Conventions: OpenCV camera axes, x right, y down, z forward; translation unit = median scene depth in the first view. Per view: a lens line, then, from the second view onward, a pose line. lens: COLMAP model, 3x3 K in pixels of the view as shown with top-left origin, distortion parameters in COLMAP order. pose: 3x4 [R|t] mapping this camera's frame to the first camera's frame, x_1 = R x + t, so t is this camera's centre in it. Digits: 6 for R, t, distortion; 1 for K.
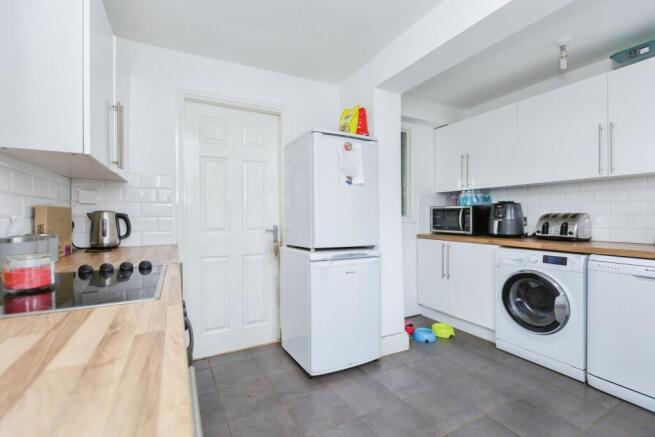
lens RADIAL K [[298.2, 0, 327.5], [0, 298.2, 217.9], [0, 0, 1]] dist [0.008812, 0.000062]
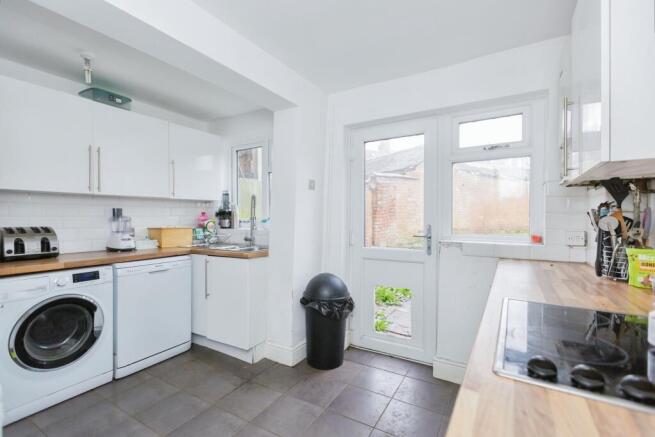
lens RADIAL K [[298.2, 0, 327.4], [0, 298.2, 218.9], [0, 0, 1]] dist [0.008812, 0.000062]
pose [[-0.520893, 0.002645, 0.853618, -0.468130], [0.007049, 0.999974, 0.001203, -0.040292], [-0.853593, 0.006644, -0.520898, 0.836188]]
